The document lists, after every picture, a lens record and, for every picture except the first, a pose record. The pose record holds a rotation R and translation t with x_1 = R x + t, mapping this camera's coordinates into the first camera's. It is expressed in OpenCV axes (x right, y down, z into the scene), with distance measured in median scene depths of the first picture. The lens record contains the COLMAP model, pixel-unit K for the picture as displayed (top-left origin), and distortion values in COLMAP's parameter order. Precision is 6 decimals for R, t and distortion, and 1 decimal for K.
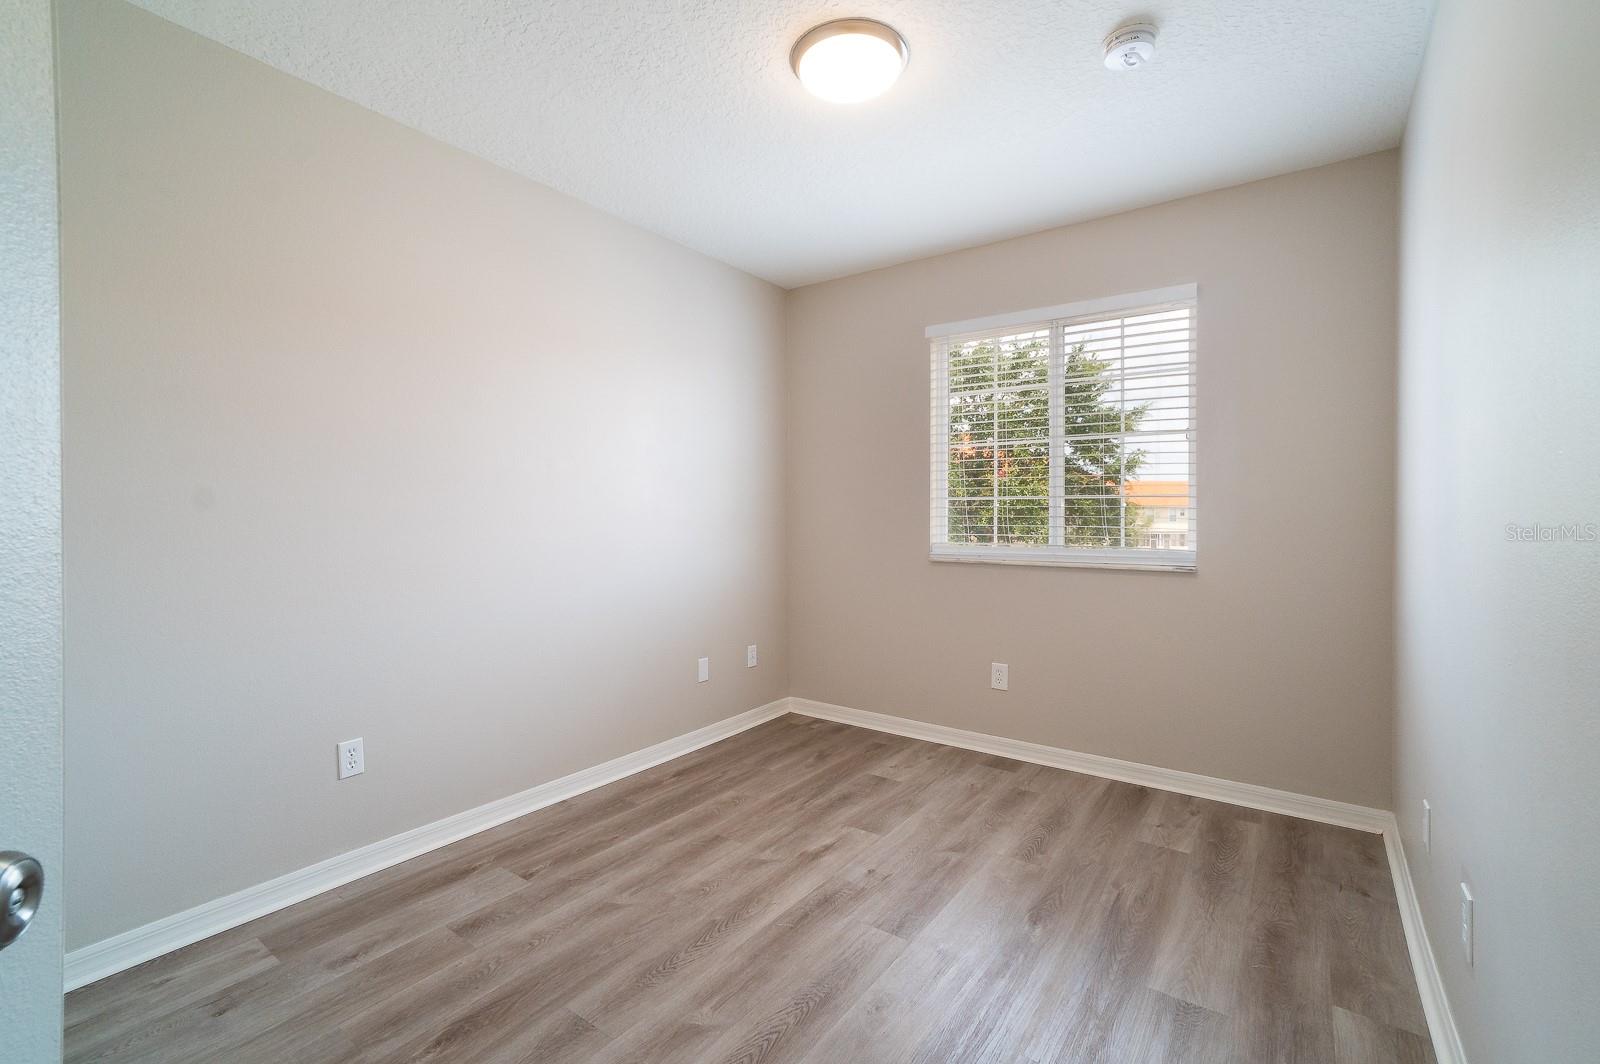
lens RADIAL K [[712.3, 0, 801.4], [0, 712.3, 525.4], [0, 0, 1]] dist [-0.002456, 0.001094]
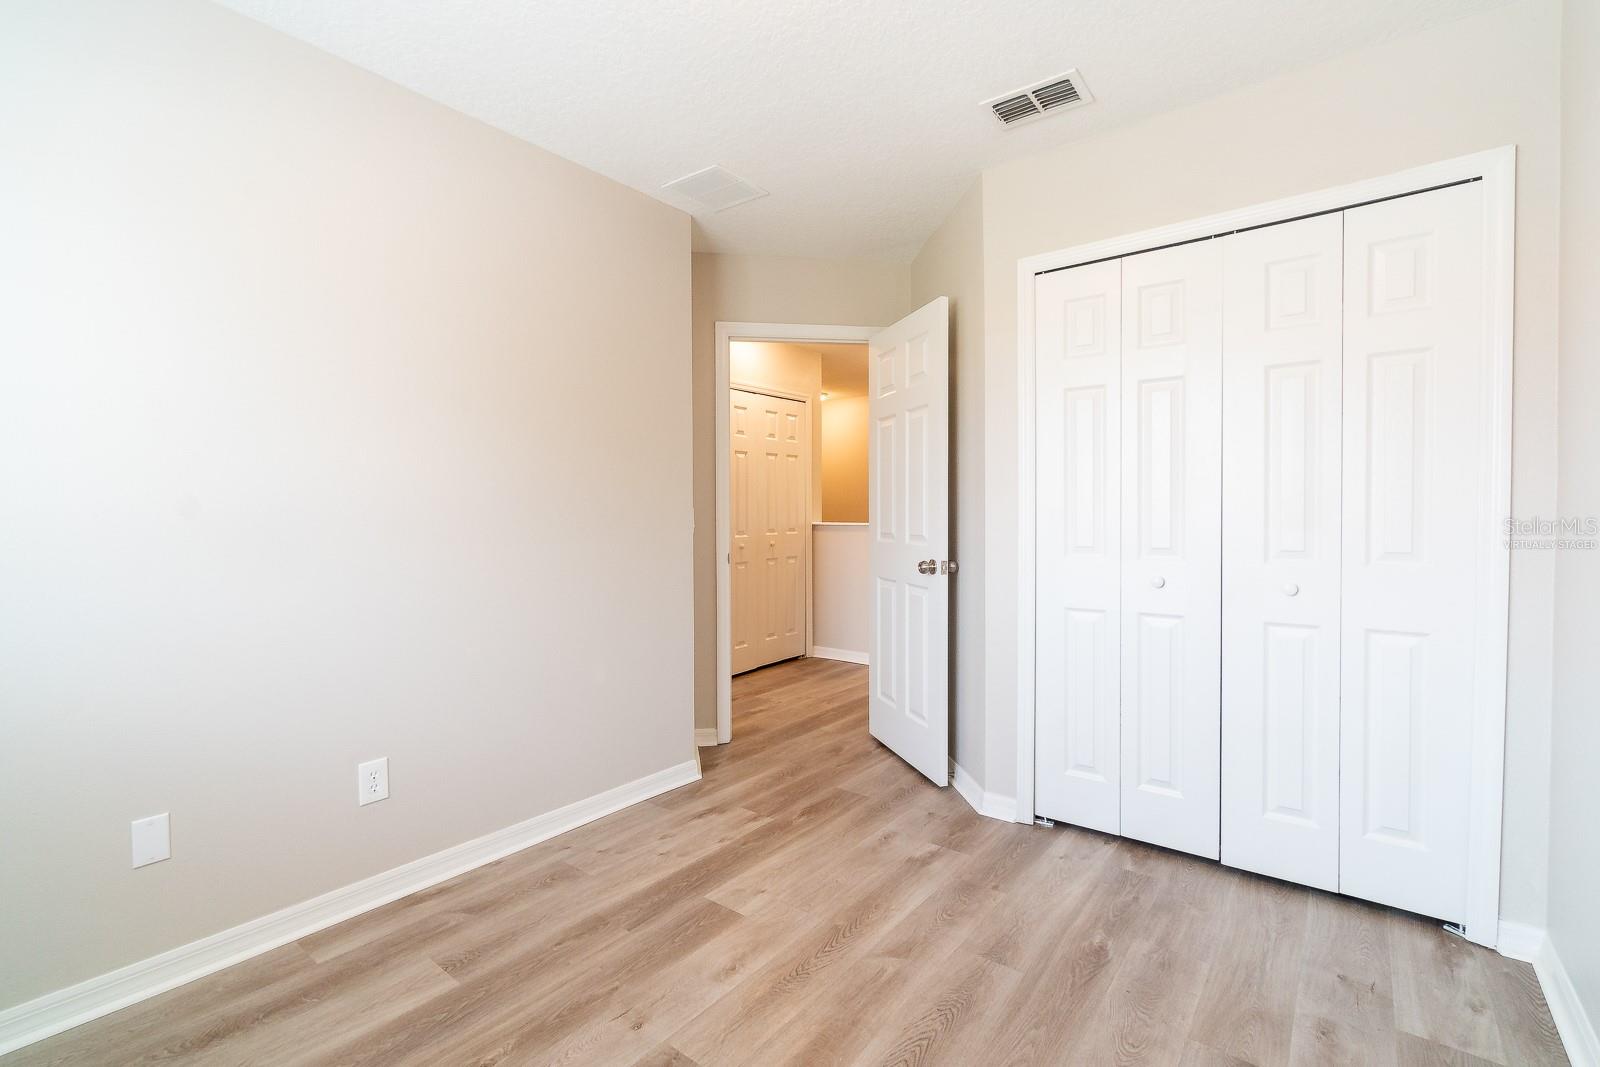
lens RADIAL K [[712.3, 0, 798.9], [0, 712.3, 530.1], [0, 0, 1]] dist [-0.002456, 0.001094]
pose [[-0.999186, 0.001205, 0.040331, -0.035419], [0.001906, 0.999848, 0.017336, -0.012664], [-0.040304, 0.017399, -0.999036, 1.930019]]
